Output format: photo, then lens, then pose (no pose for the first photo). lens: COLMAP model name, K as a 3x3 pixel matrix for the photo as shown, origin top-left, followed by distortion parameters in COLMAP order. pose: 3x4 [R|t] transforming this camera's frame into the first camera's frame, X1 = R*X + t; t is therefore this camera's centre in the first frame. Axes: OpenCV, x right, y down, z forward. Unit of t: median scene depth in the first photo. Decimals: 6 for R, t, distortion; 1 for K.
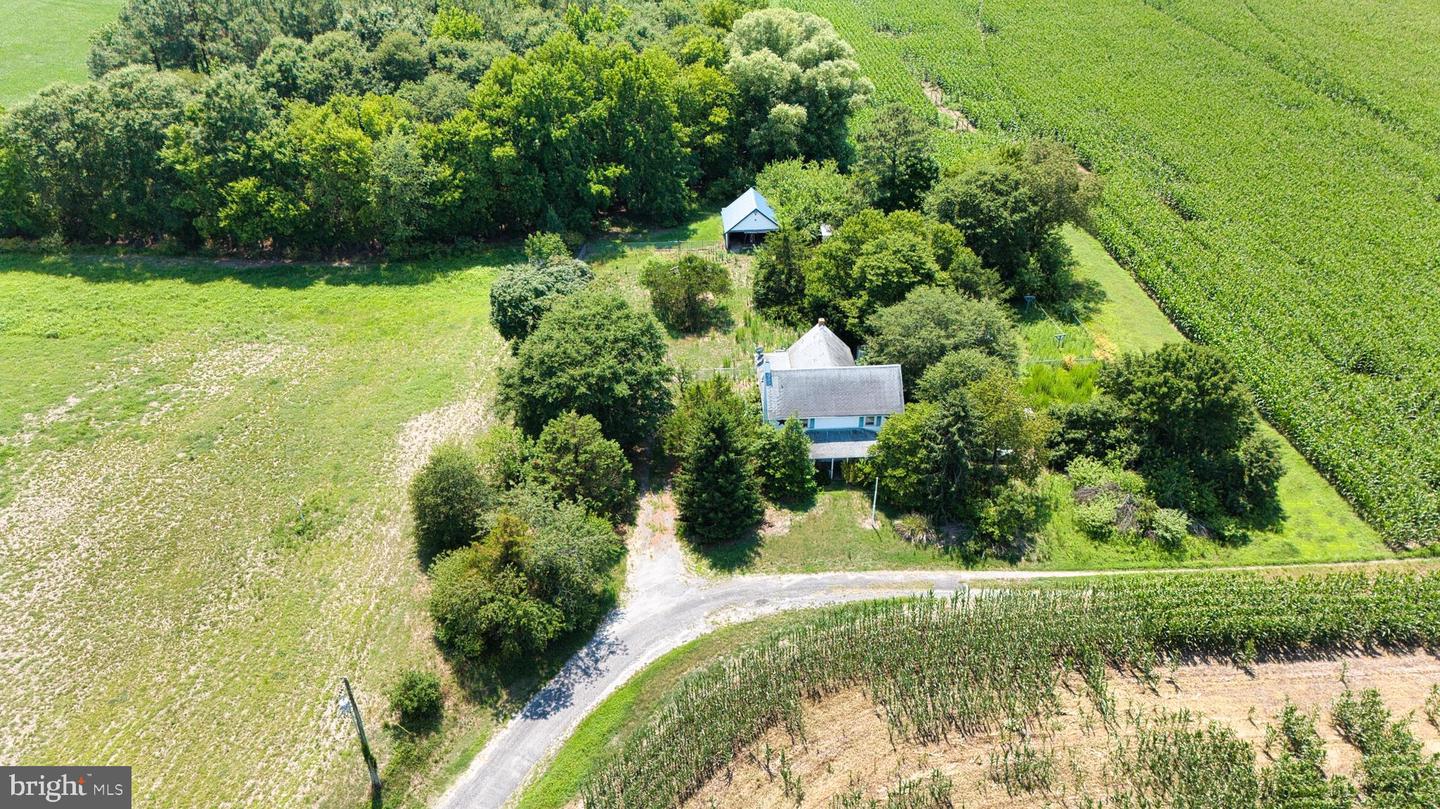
lens RADIAL K [[1015.1, 0, 713.5], [0, 1015.1, 404.4], [0, 0, 1]] dist [0.039553, -0.004523]
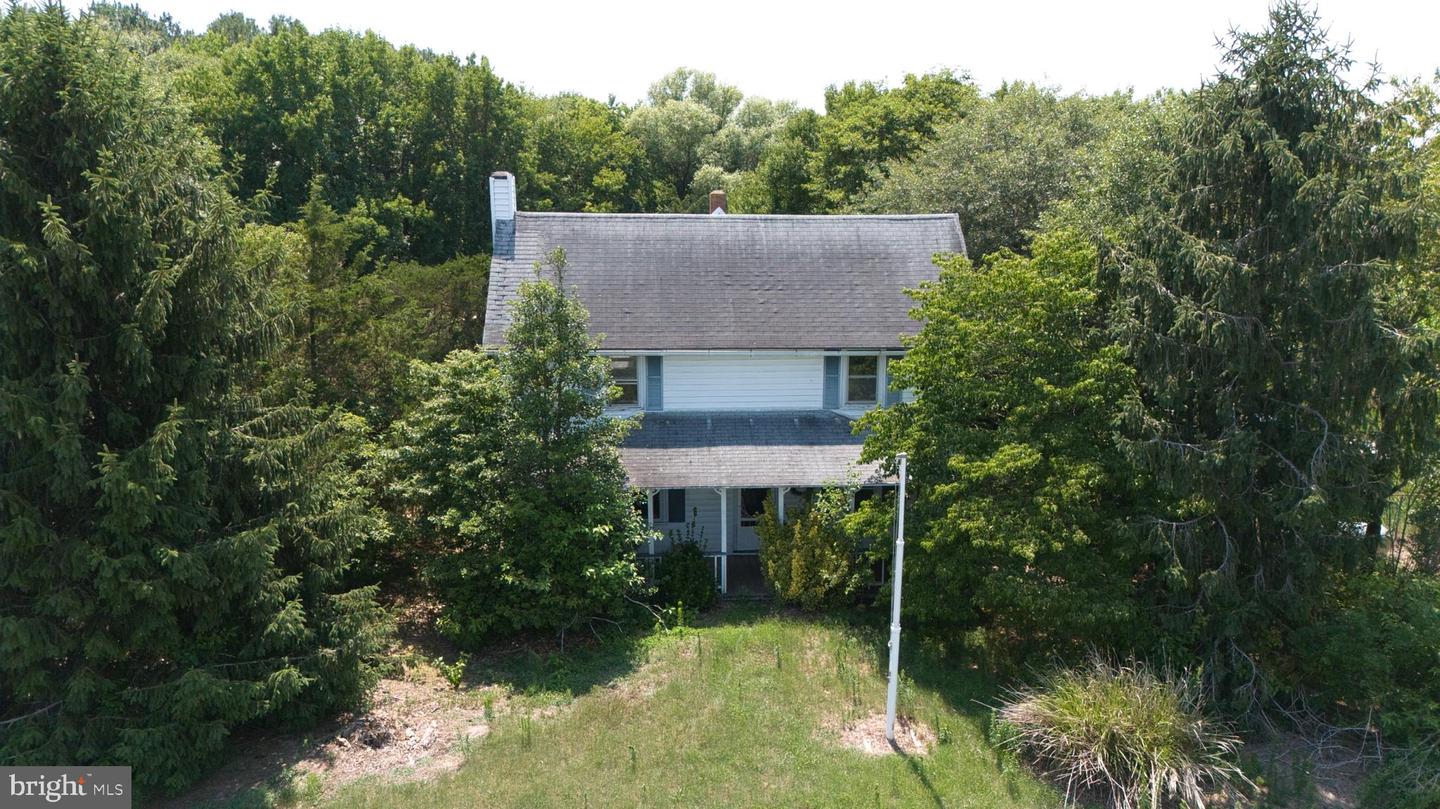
lens RADIAL K [[1015.1, 0, 734.6], [0, 1015.1, 396.3], [0, 0, 1]] dist [0.039553, -0.004523]
pose [[0.999751, 0.013738, 0.017608, 0.118424], [-0.005847, 0.921932, -0.387308, 0.131297], [-0.021554, 0.387108, 0.921782, 0.772623]]
